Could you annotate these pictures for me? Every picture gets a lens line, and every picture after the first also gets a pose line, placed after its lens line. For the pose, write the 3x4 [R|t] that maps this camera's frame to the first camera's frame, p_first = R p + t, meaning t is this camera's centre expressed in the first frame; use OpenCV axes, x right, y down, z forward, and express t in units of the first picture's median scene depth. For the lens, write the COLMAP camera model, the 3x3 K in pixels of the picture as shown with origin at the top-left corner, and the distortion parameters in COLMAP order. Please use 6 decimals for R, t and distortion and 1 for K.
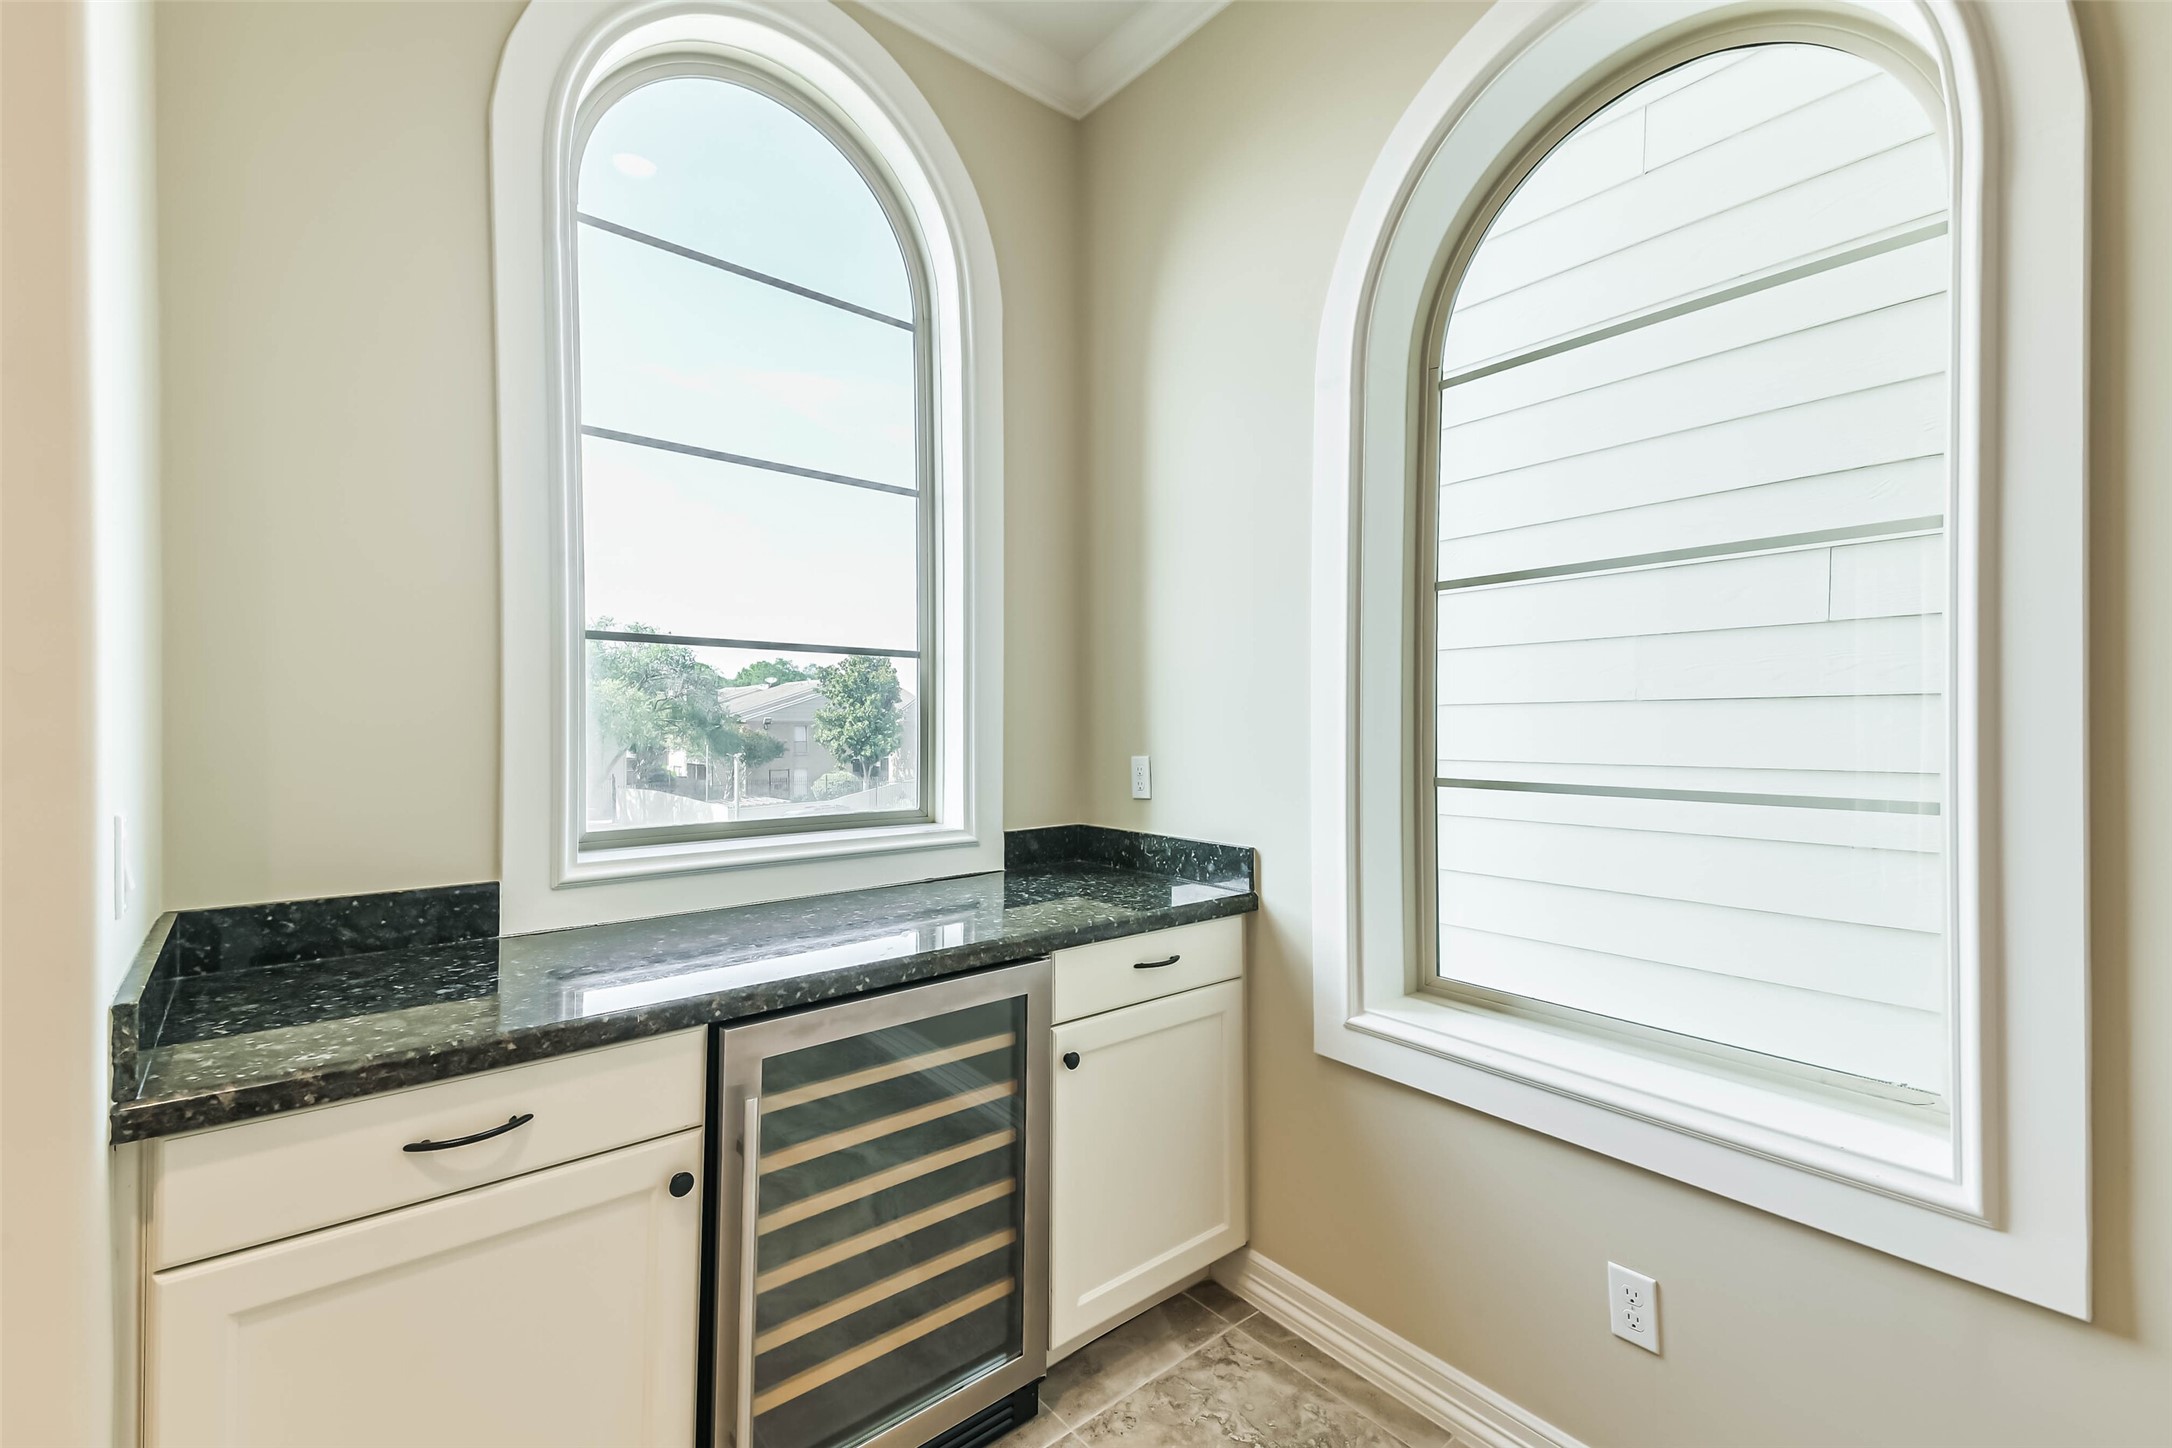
lens RADIAL K [[957.3, 0, 1103.2], [0, 957.3, 724.7], [0, 0, 1]] dist [0.056798, -0.010940]
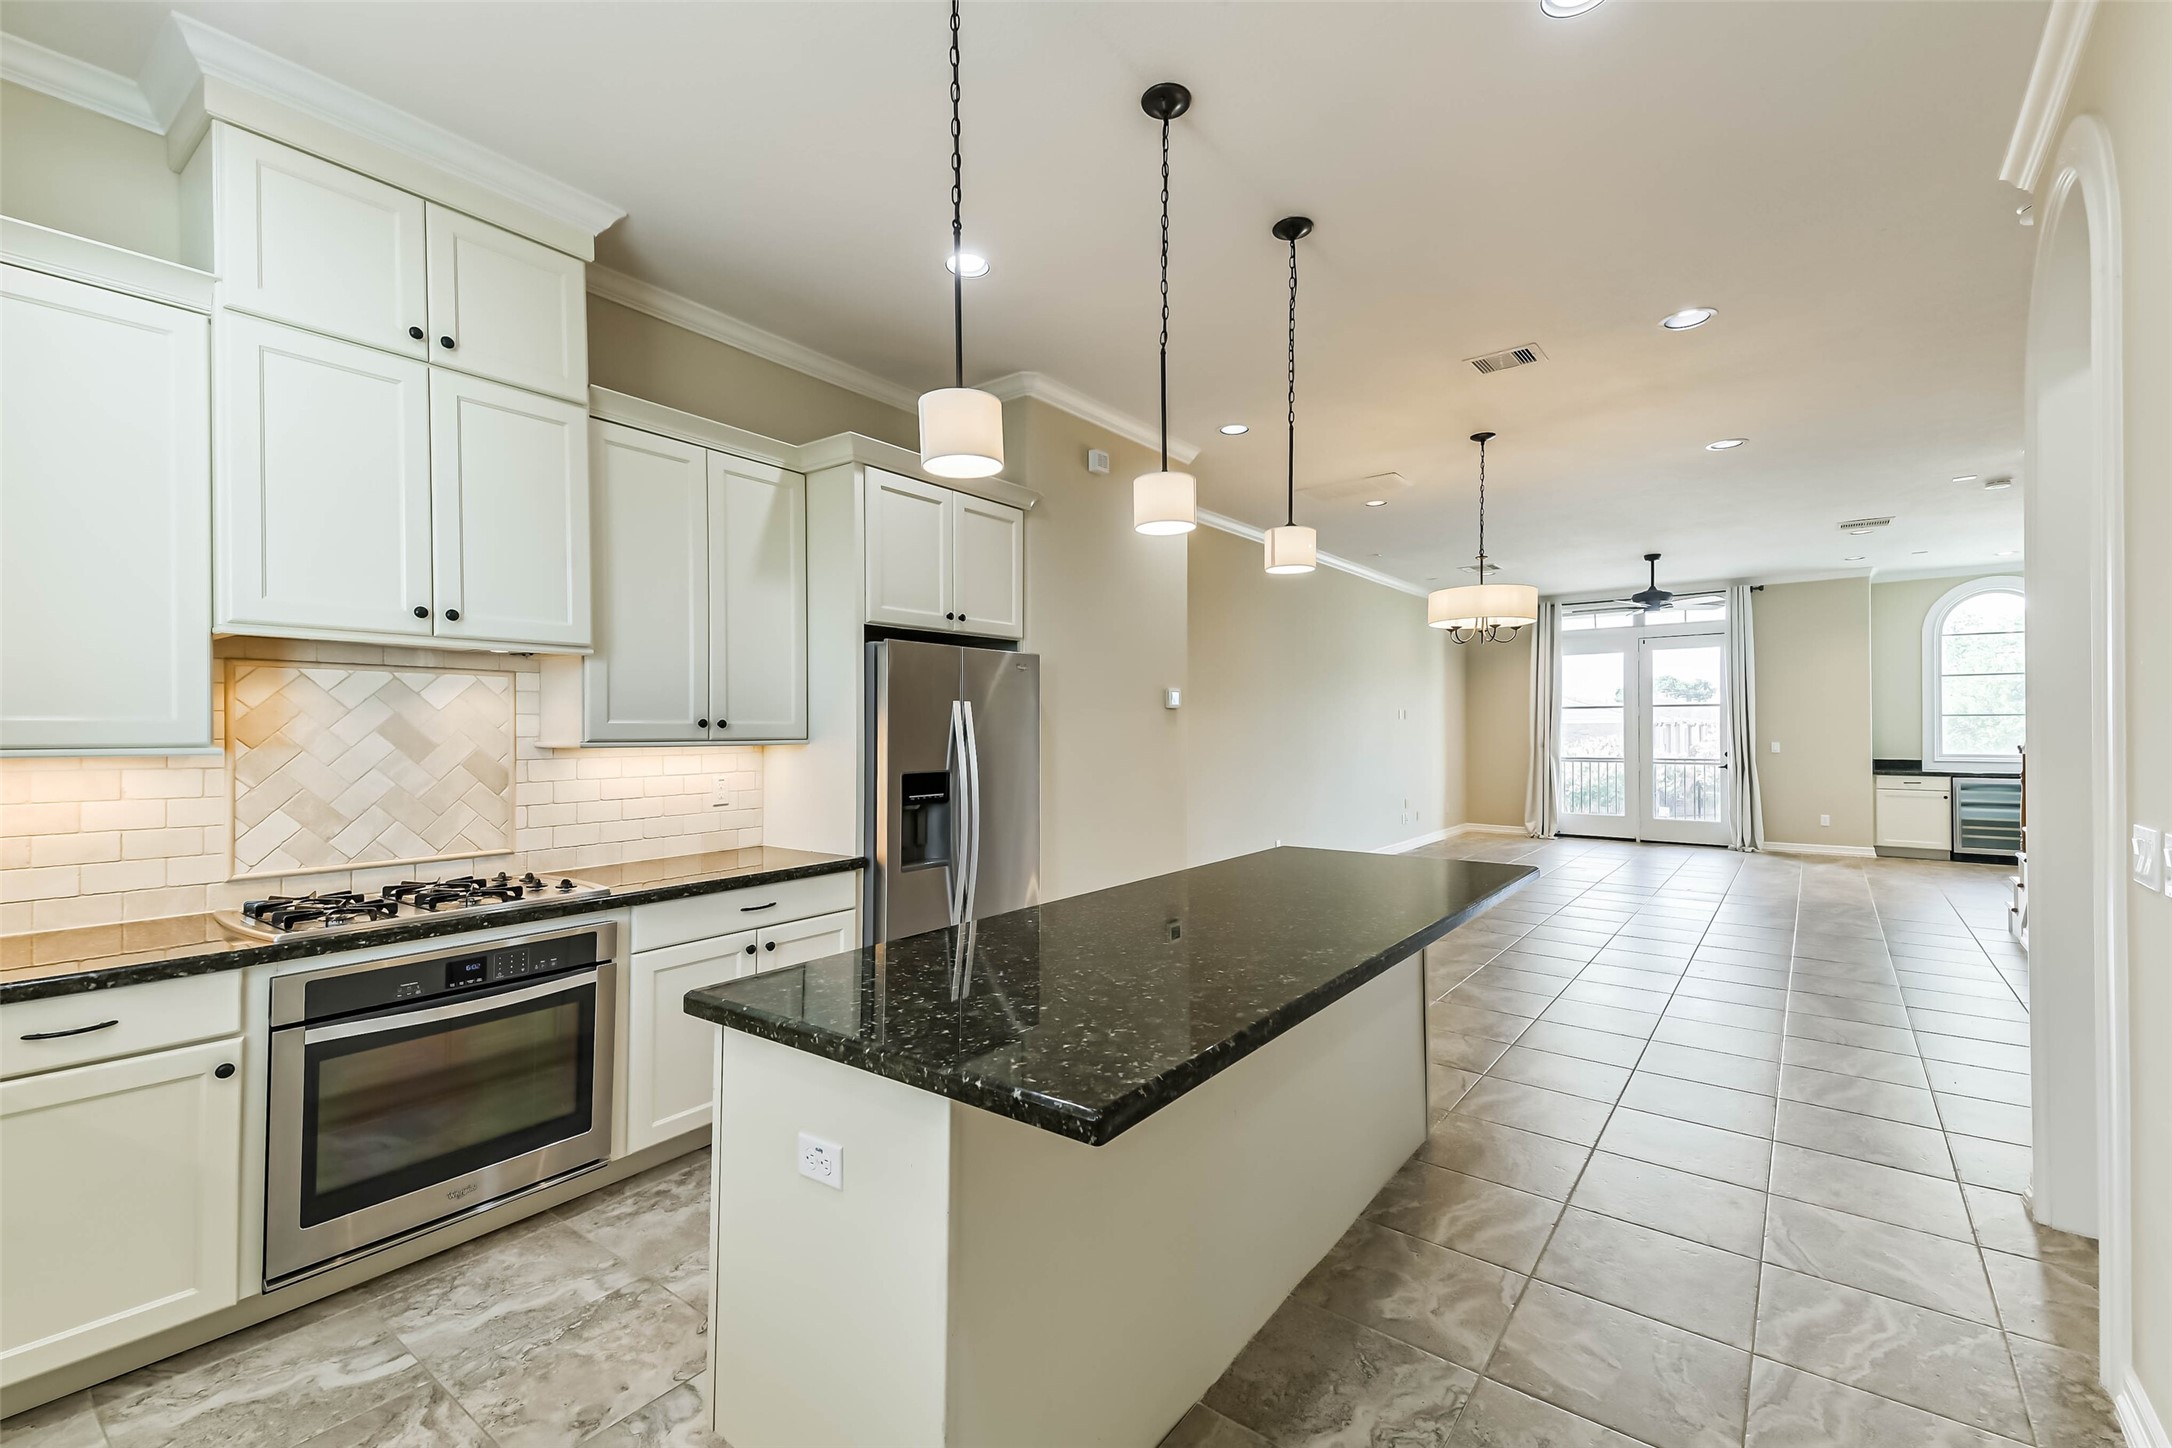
lens RADIAL K [[957.3, 0, 1049.3], [0, 957.3, 732.9], [0, 0, 1]] dist [0.056798, -0.010940]
pose [[0.206110, 0.008966, -0.978488, 5.302213], [-0.002794, 0.999959, 0.008574, -0.052825], [0.978525, 0.000967, 0.206127, -6.885937]]
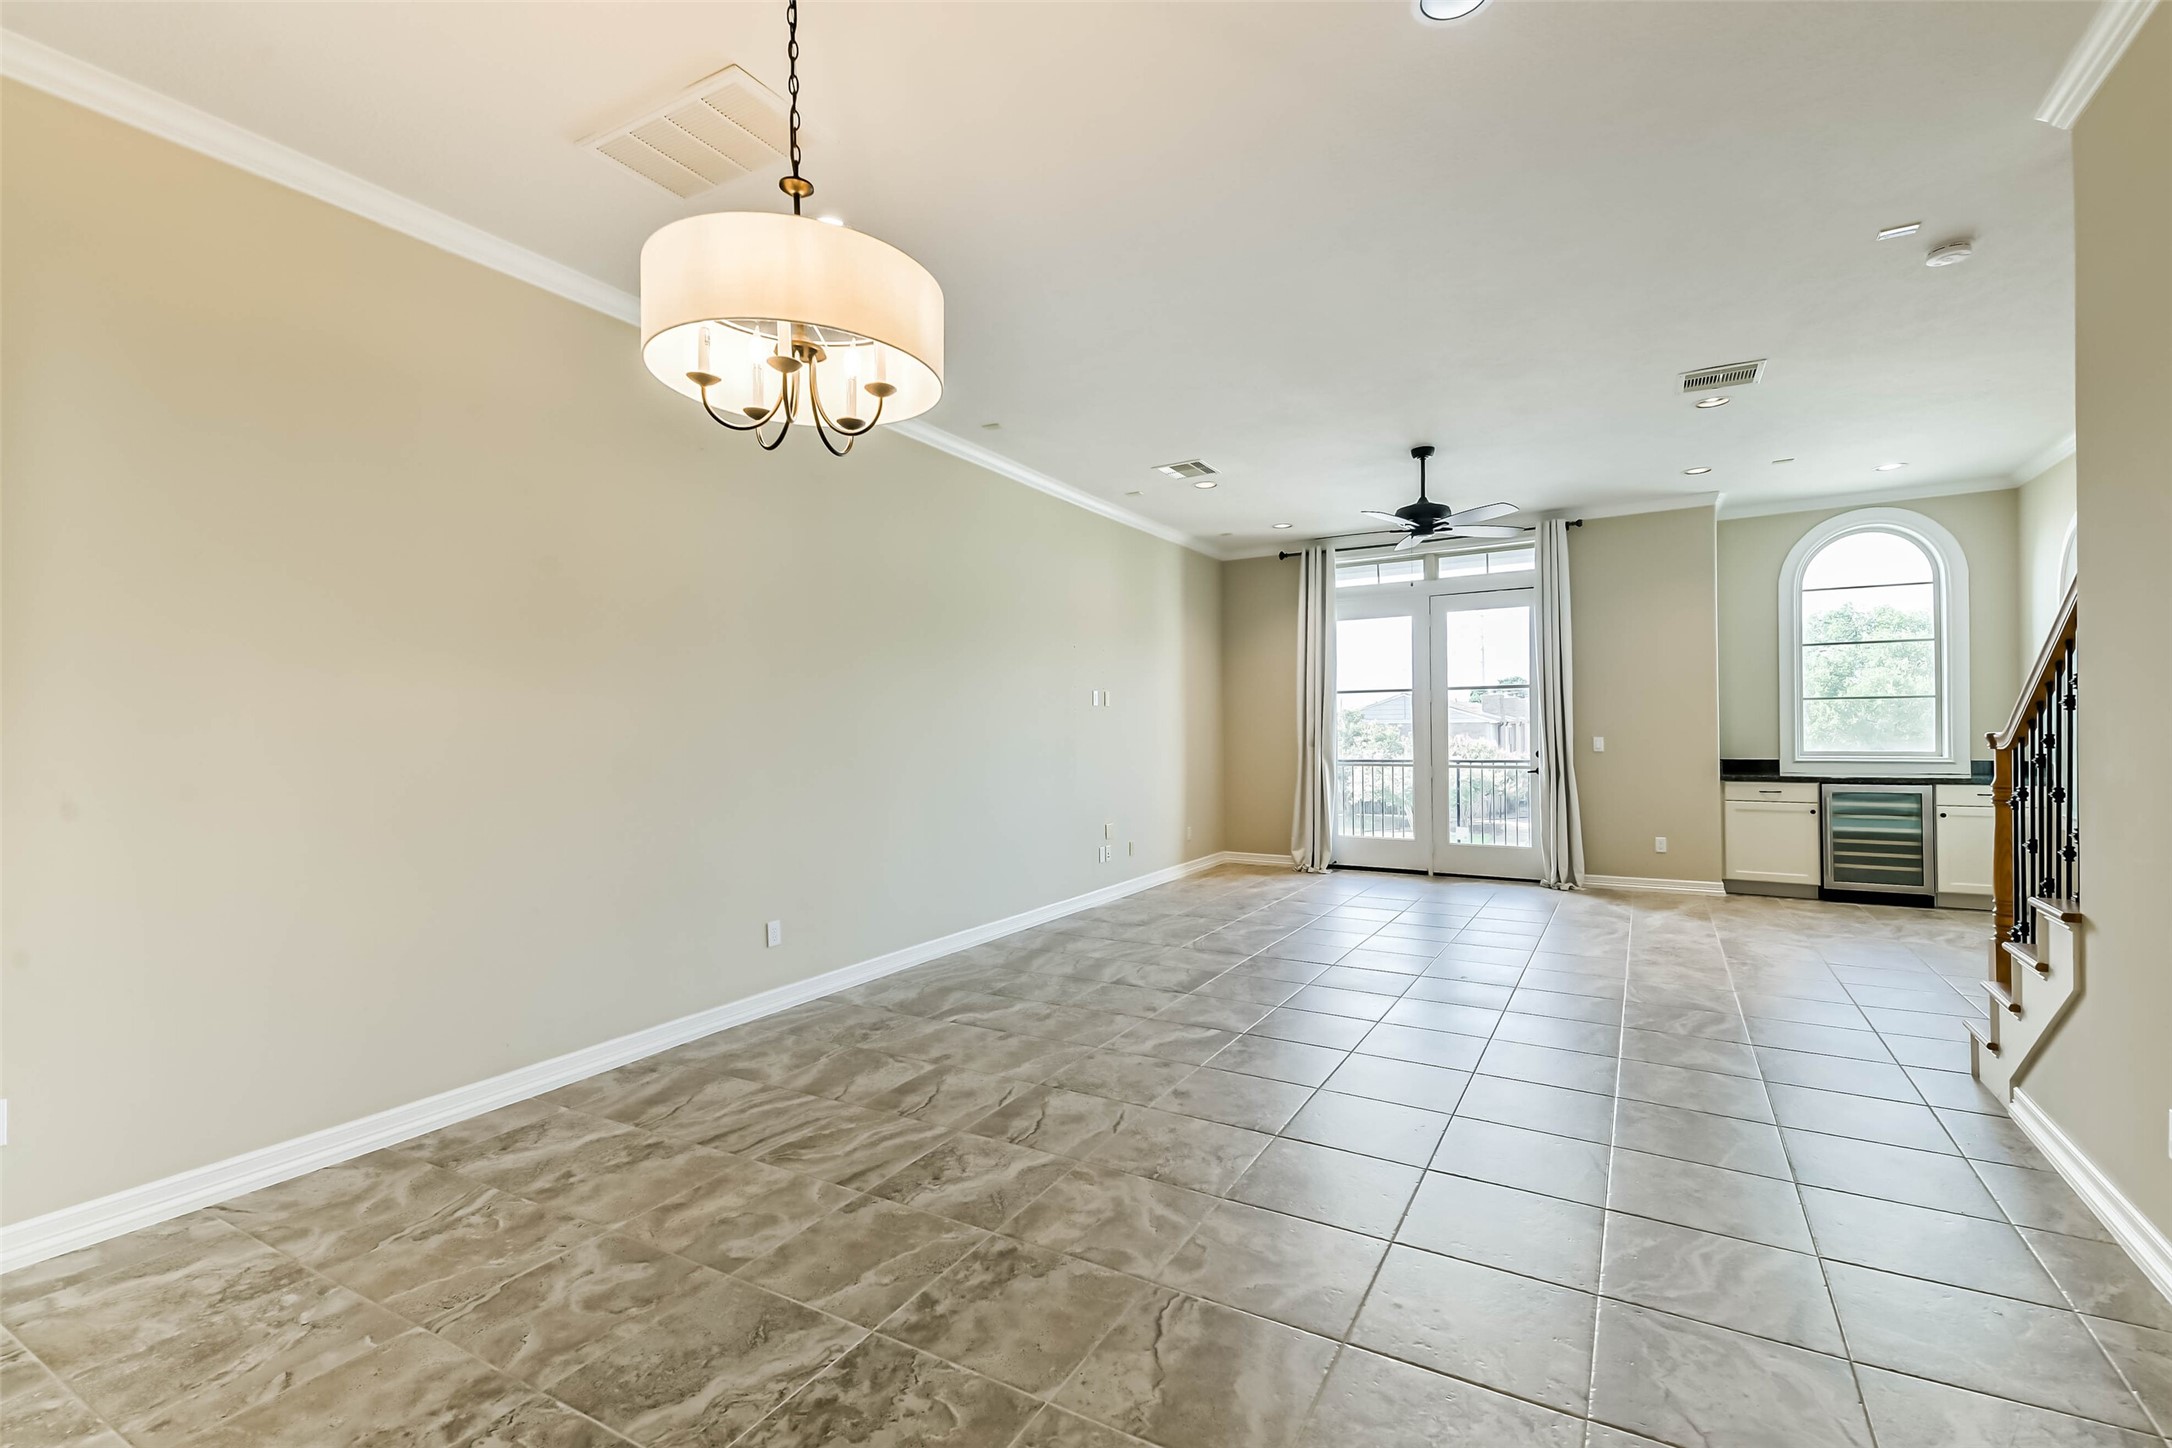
lens RADIAL K [[957.3, 0, 1071.7], [0, 957.3, 736.1], [0, 0, 1]] dist [0.056798, -0.010940]
pose [[0.326081, 0.005365, -0.945327, 3.178817], [0.001157, 0.999981, 0.006074, 0.028438], [0.945341, -0.003074, 0.326069, -4.360689]]
